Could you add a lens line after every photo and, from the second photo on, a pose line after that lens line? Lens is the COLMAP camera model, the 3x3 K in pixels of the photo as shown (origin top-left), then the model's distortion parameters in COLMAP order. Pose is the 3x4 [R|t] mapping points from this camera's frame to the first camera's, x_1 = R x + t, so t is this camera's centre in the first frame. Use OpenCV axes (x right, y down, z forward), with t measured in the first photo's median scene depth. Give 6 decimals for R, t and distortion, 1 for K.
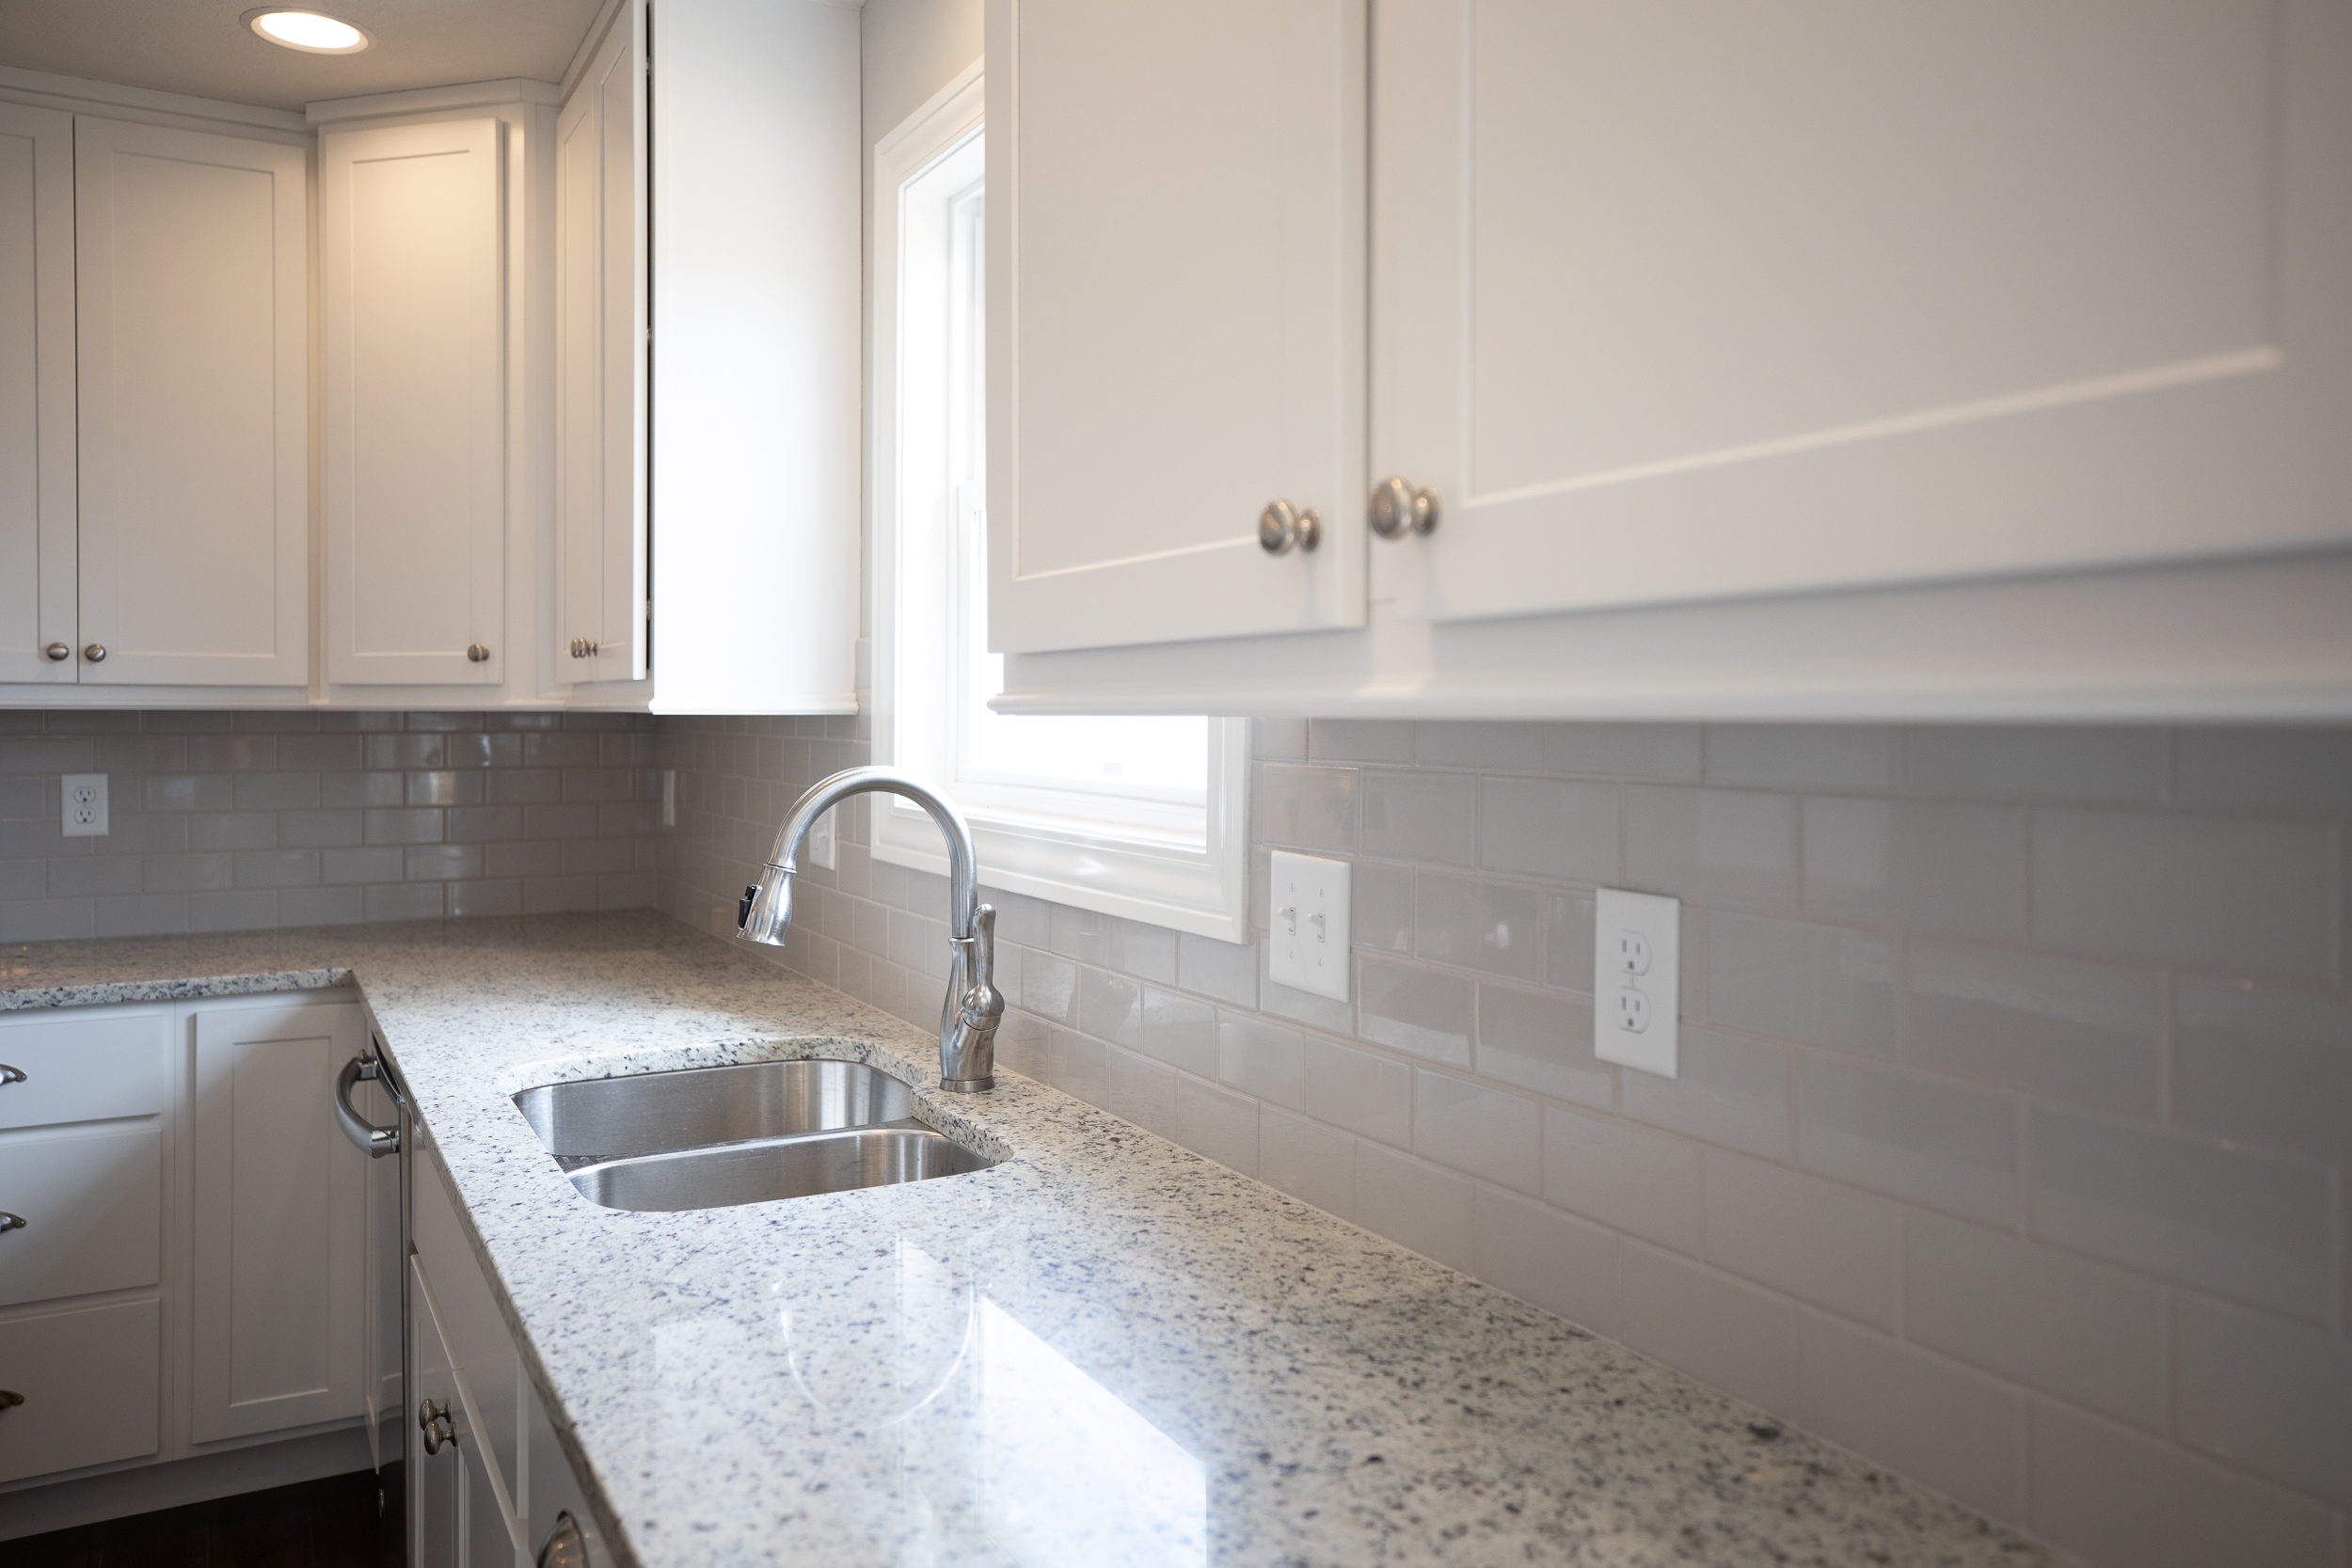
lens RADIAL K [[1699.3, 0, 1165.6], [0, 1699.3, 747.2], [0, 0, 1]] dist [0.026850, -0.002891]
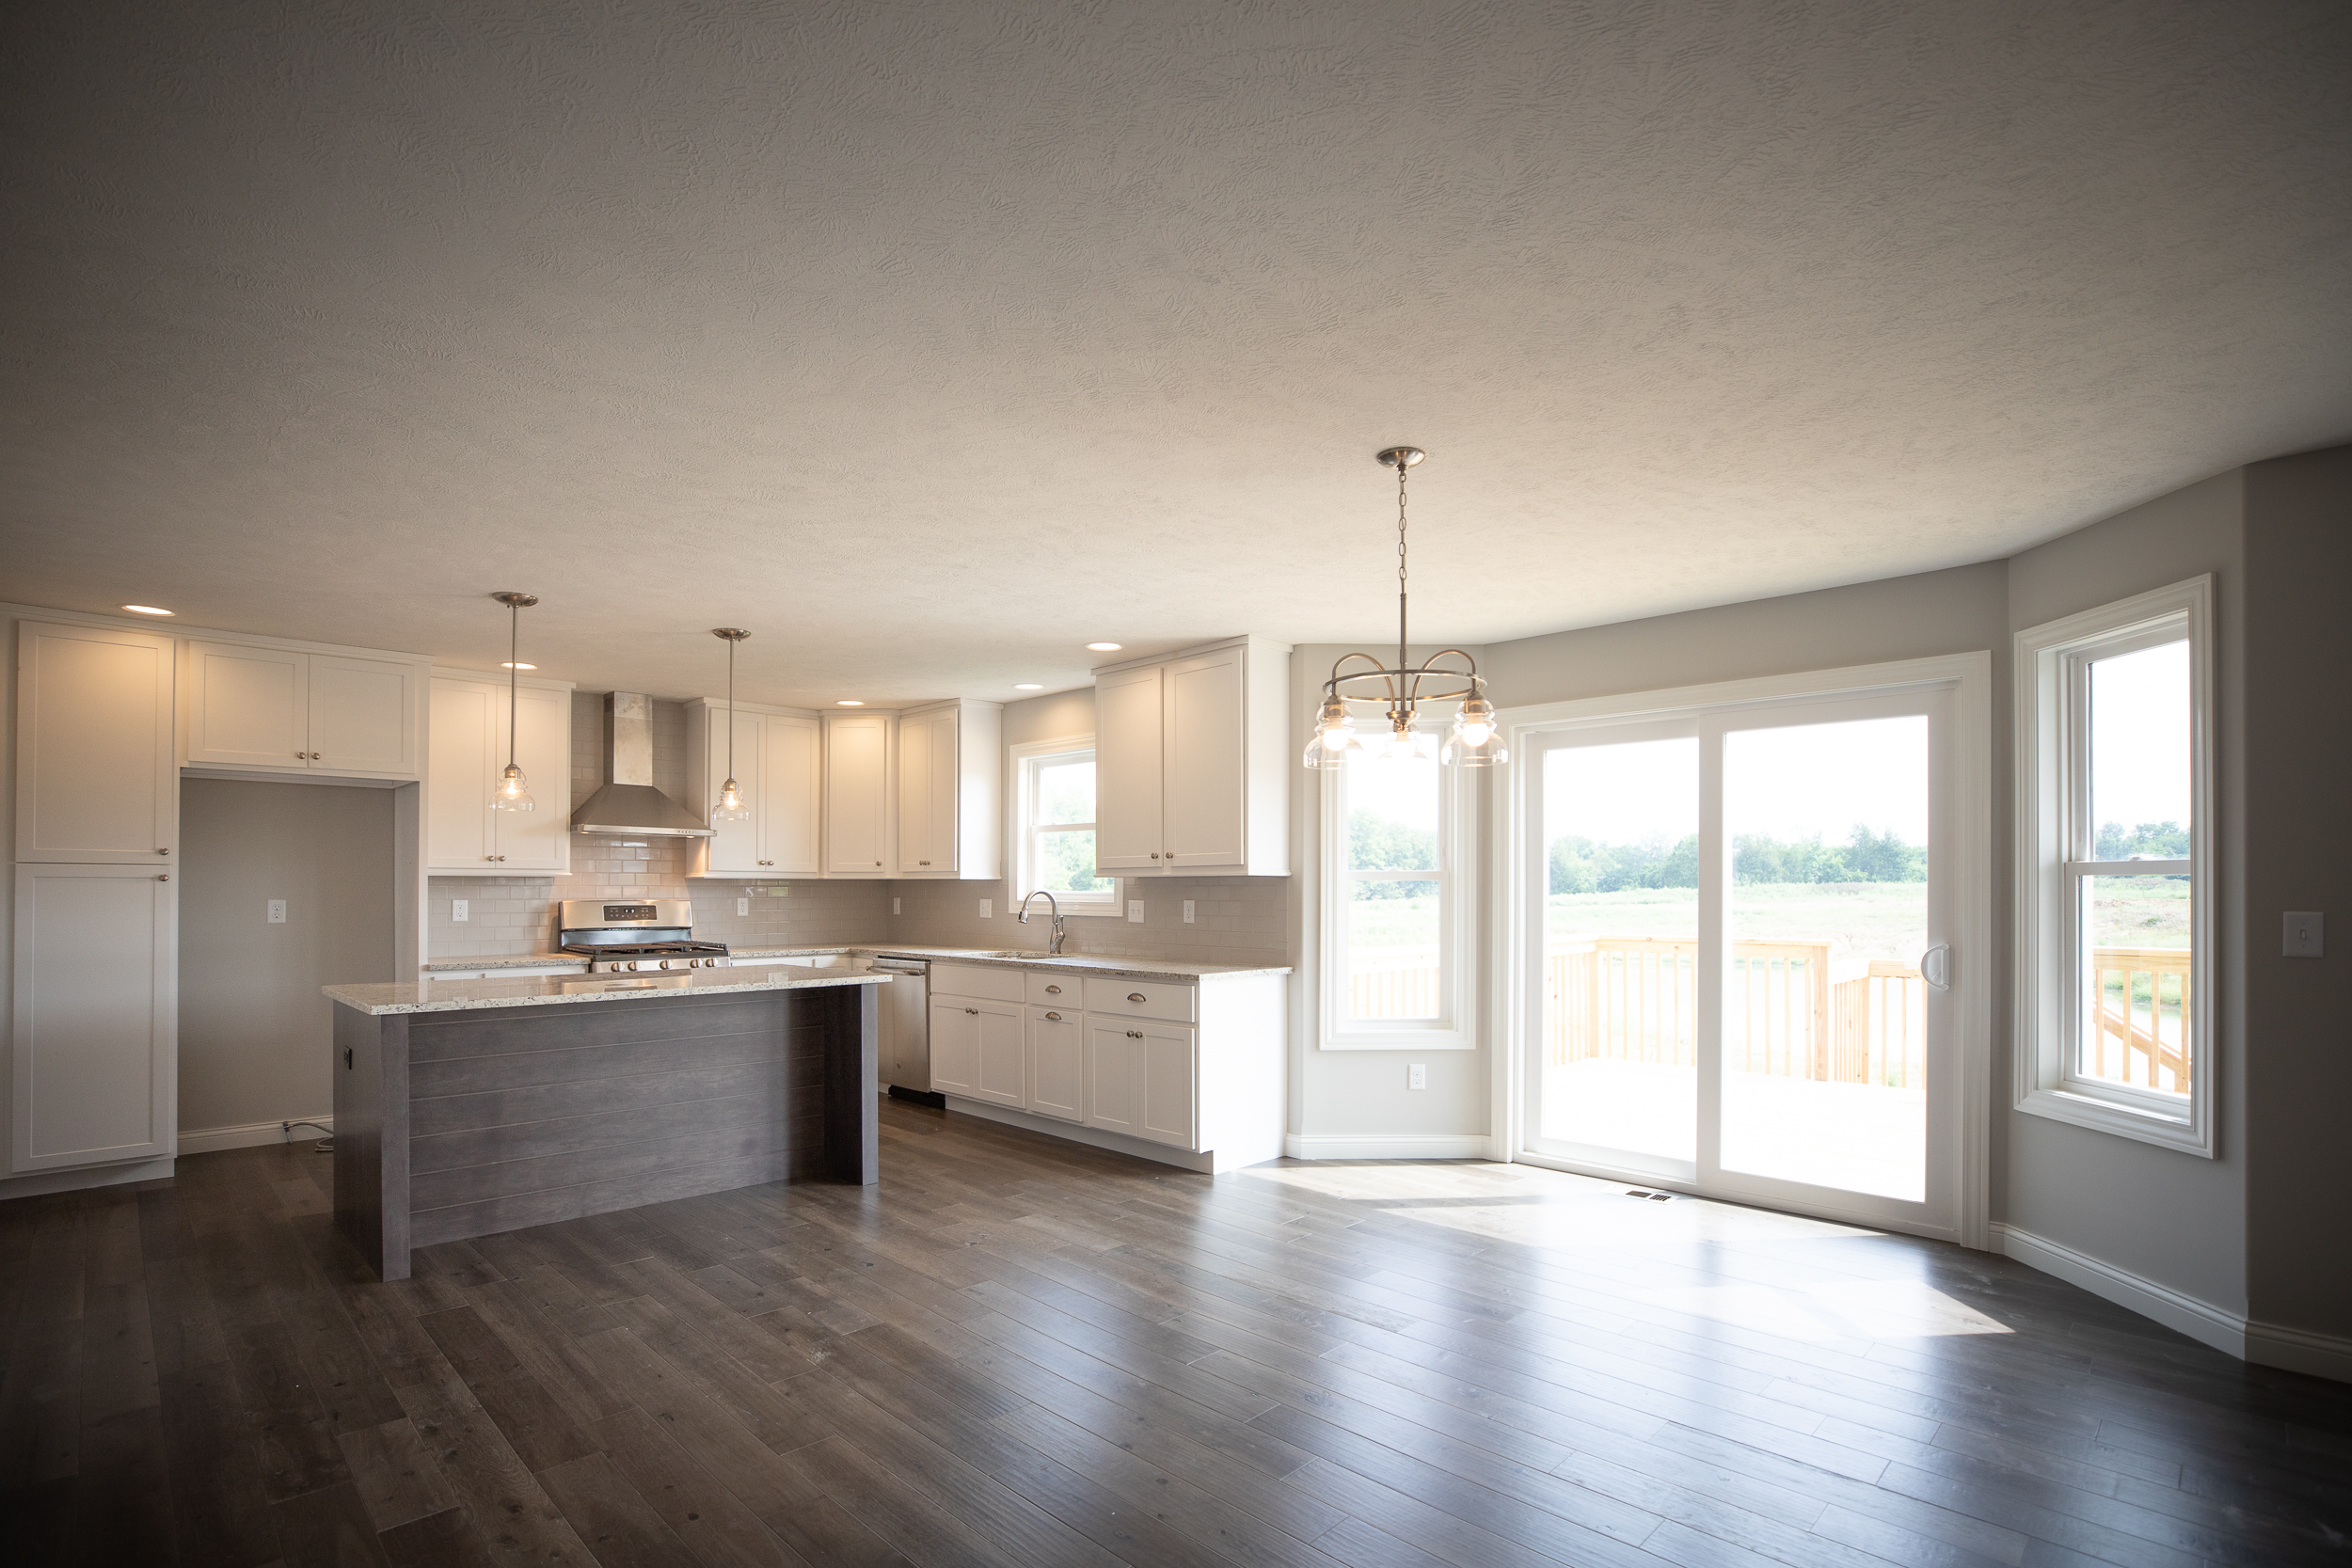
lens RADIAL K [[1114.0, 0, 1168.6], [0, 1114.0, 878.5], [0, 0, 1]] dist [-0.035694, 0.002656]
pose [[0.958841, -0.000945, 0.283942, -0.580217], [0.008843, 0.999609, -0.026534, 0.056675], [-0.283806, 0.027953, 0.958474, -1.774158]]
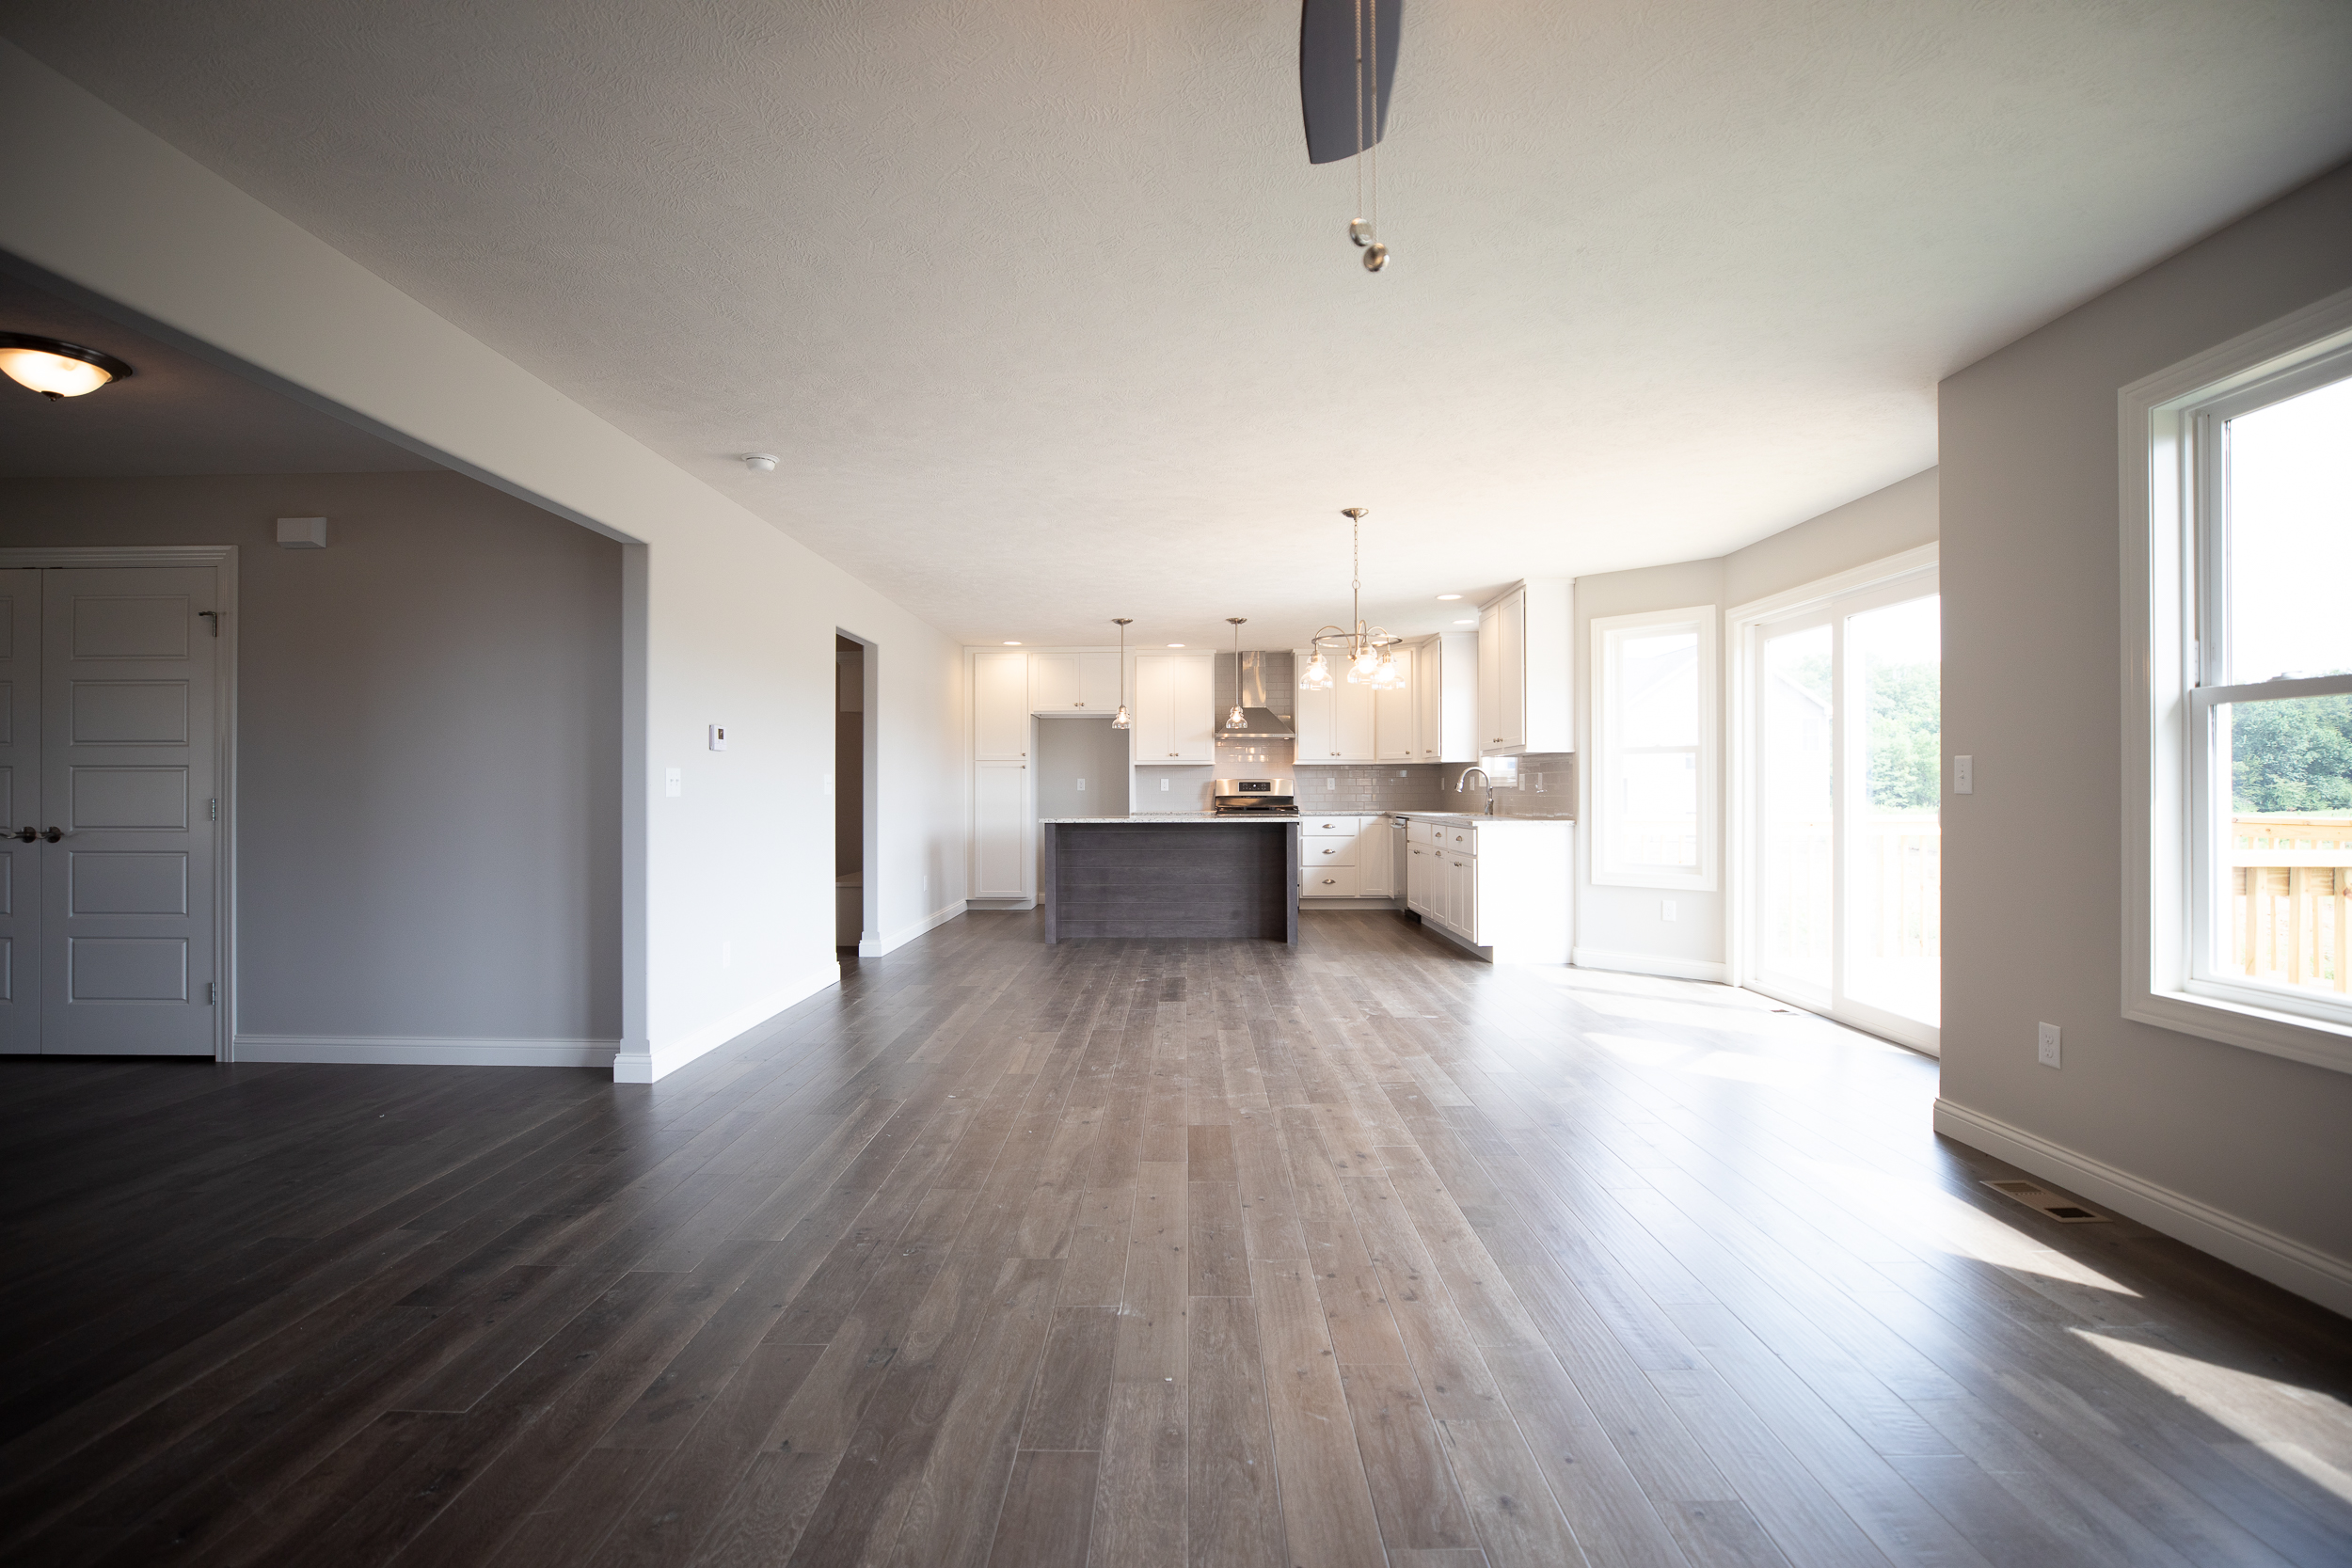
lens RADIAL K [[1114.0, 0, 1165.7], [0, 1114.0, 791.7], [0, 0, 1]] dist [-0.035694, 0.002656]
pose [[0.870523, -0.005155, -0.492100, 0.747512], [-0.003209, 0.999864, -0.016150, 0.145682], [0.492117, 0.015639, 0.870389, -2.771153]]
